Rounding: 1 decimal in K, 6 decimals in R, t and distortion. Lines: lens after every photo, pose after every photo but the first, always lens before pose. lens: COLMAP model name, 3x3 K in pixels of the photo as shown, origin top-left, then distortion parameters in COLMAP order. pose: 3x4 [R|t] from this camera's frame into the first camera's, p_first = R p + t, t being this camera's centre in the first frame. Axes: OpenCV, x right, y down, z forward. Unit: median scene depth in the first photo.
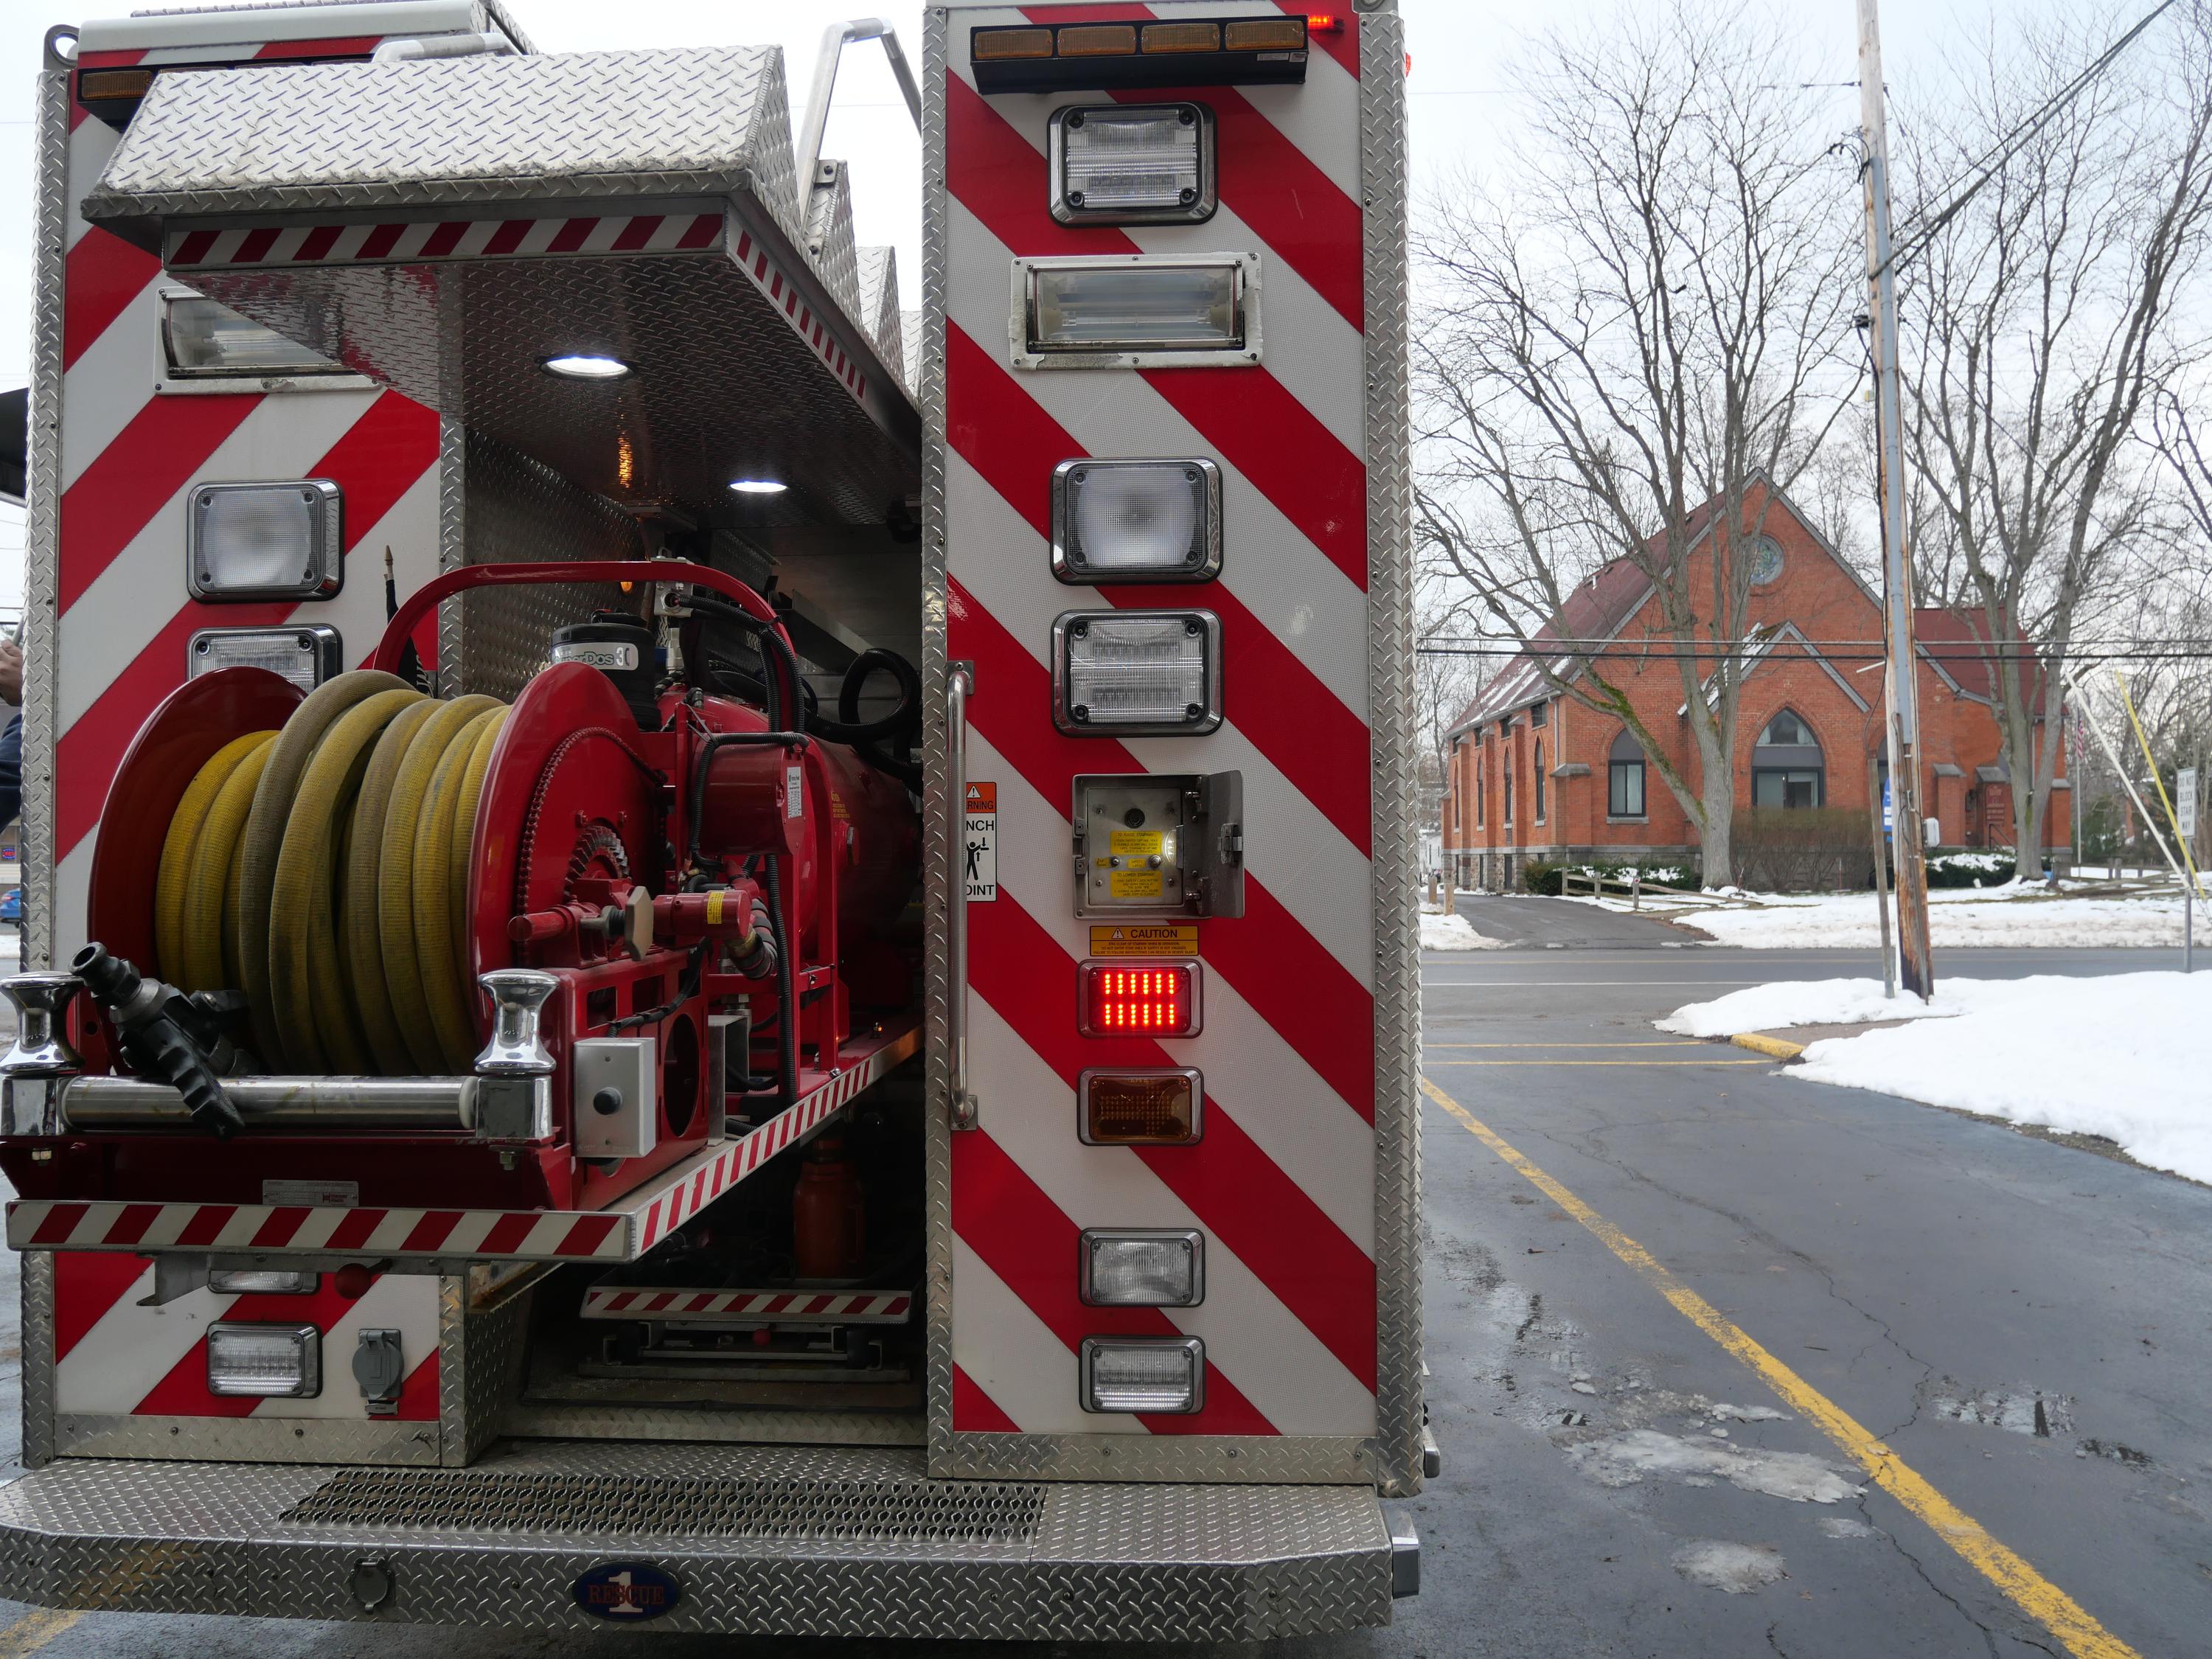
lens RADIAL K [[1655.2, 0, 1106.0], [0, 1655.2, 829.5], [0, 0, 1]] dist [-0.048061, 0.008316]
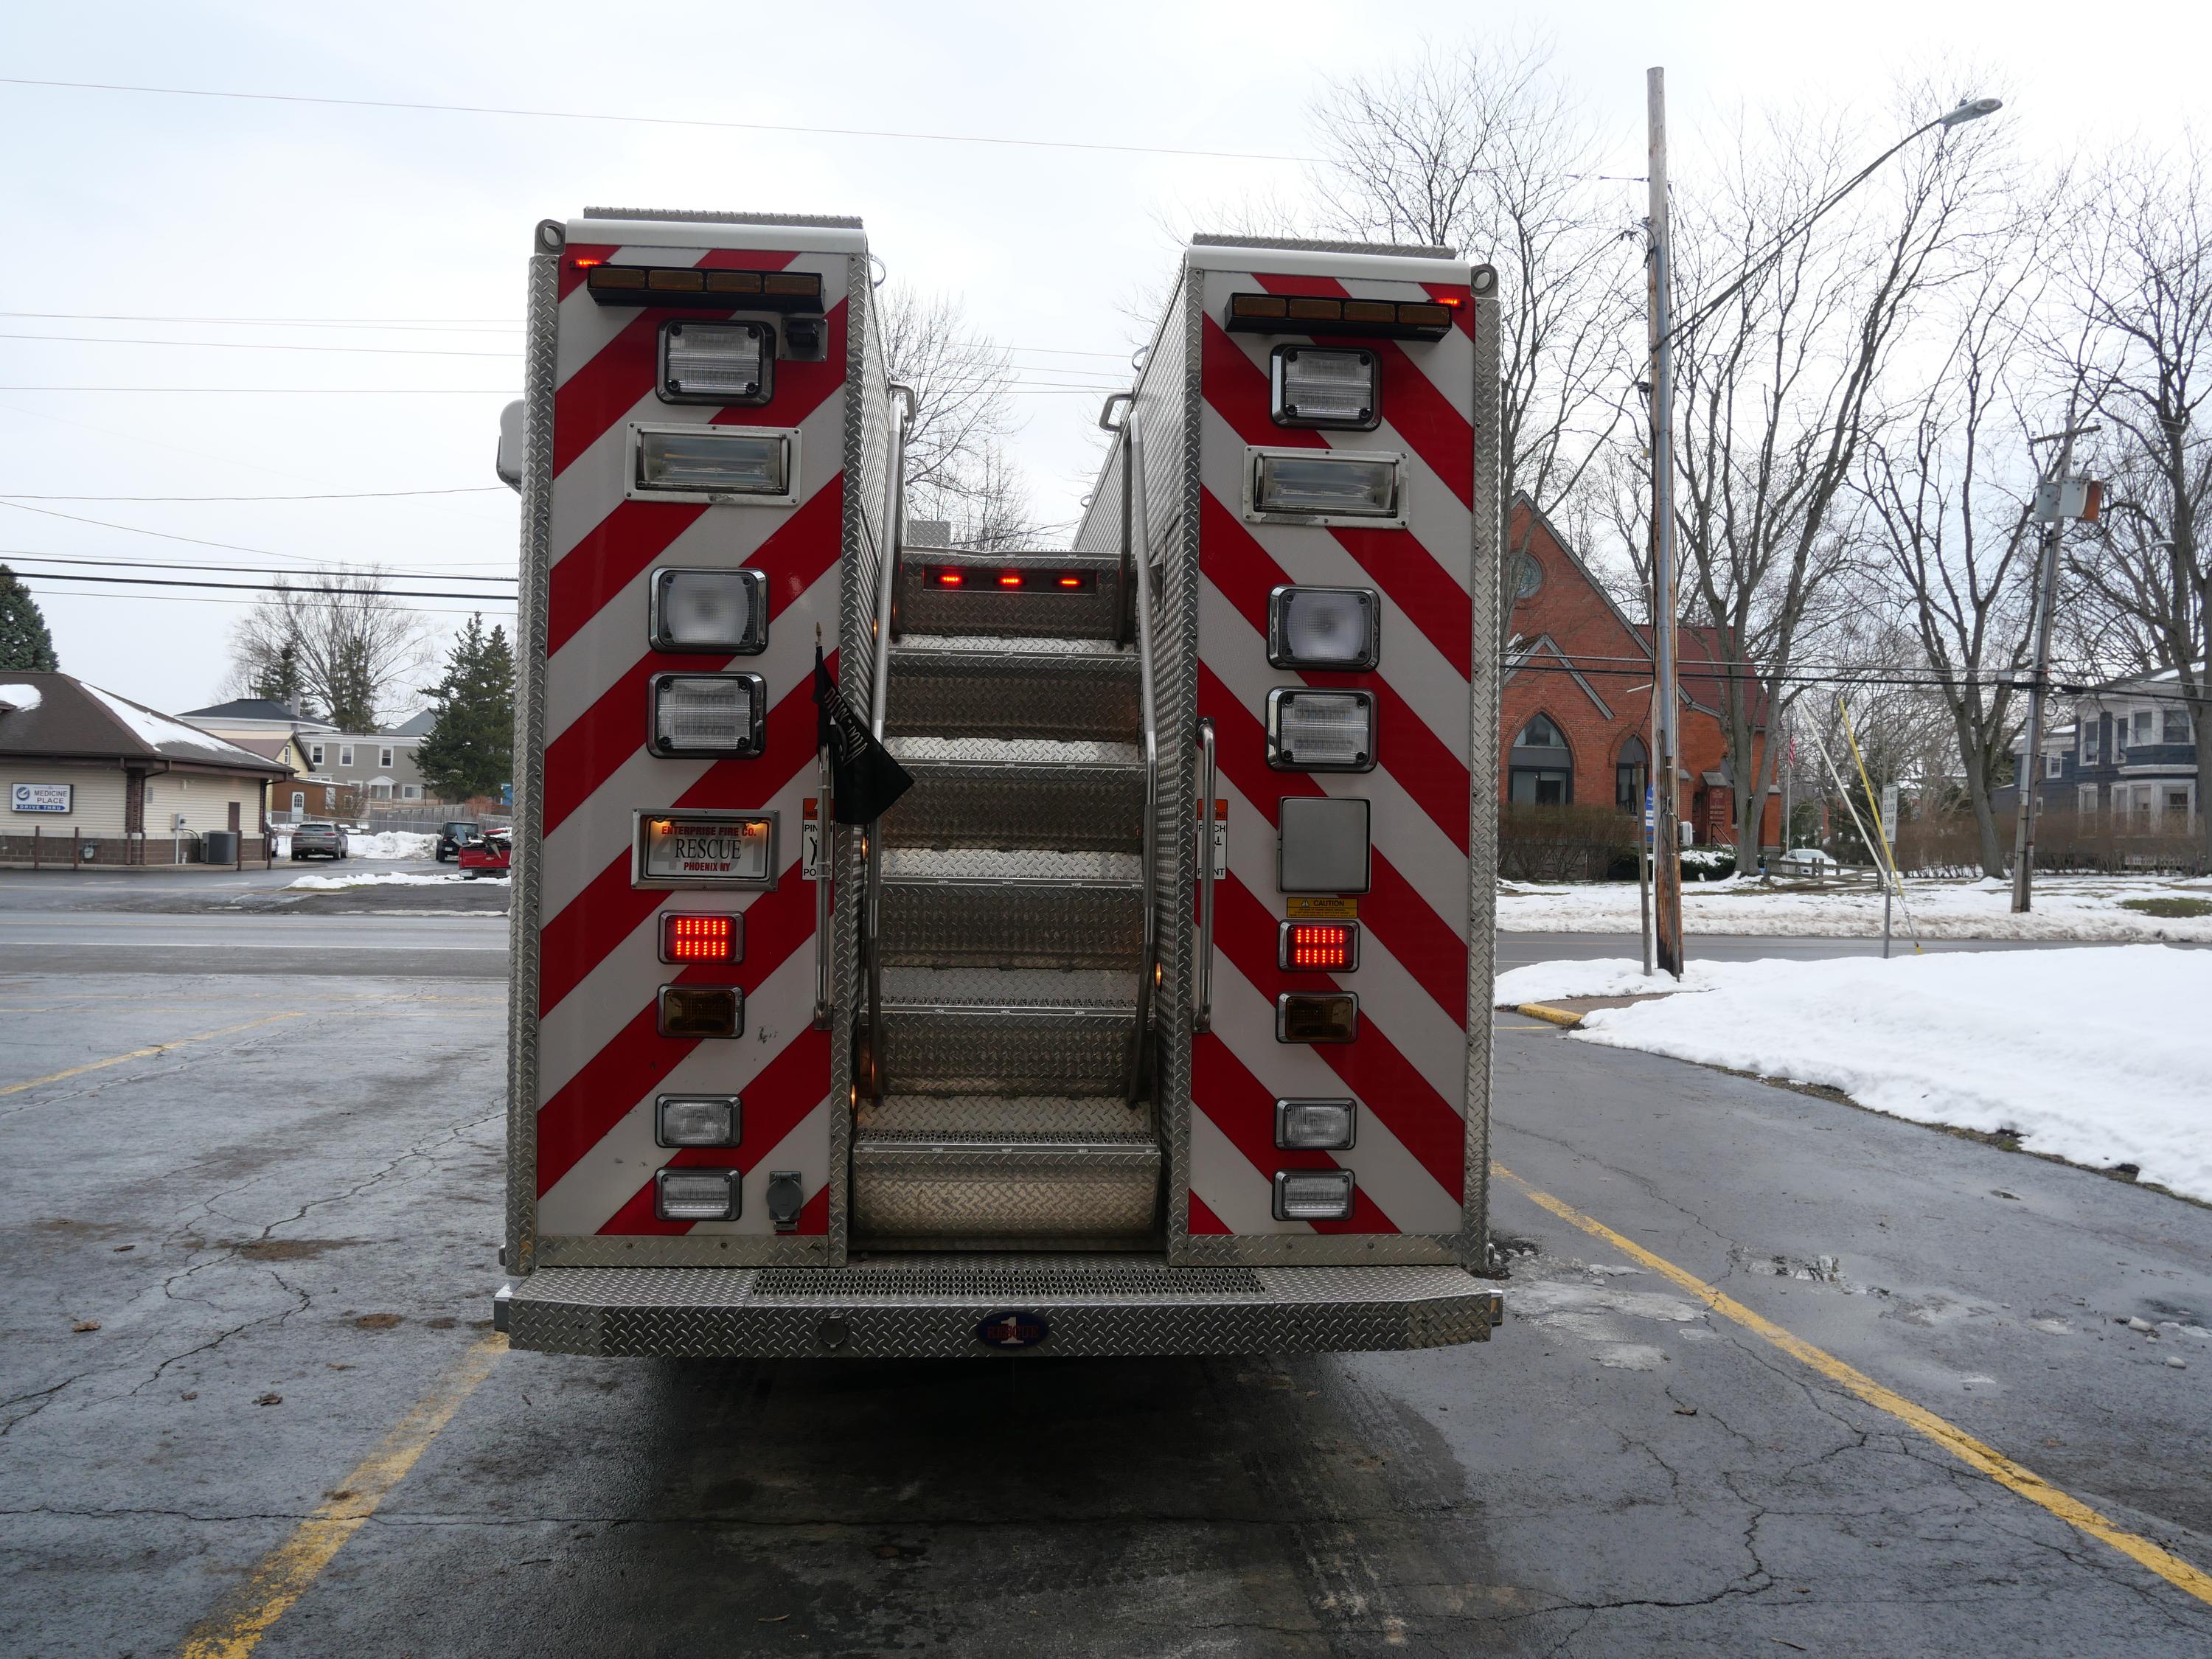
lens RADIAL K [[1625.7, 0, 1099.8], [0, 1625.7, 826.2], [0, 0, 1]] dist [-0.055951, 0.006353]
pose [[0.989921, 0.026552, 0.139113, -0.368682], [-0.028200, 0.999553, 0.009883, -0.015350], [-0.138788, -0.013707, 0.990227, -0.417086]]
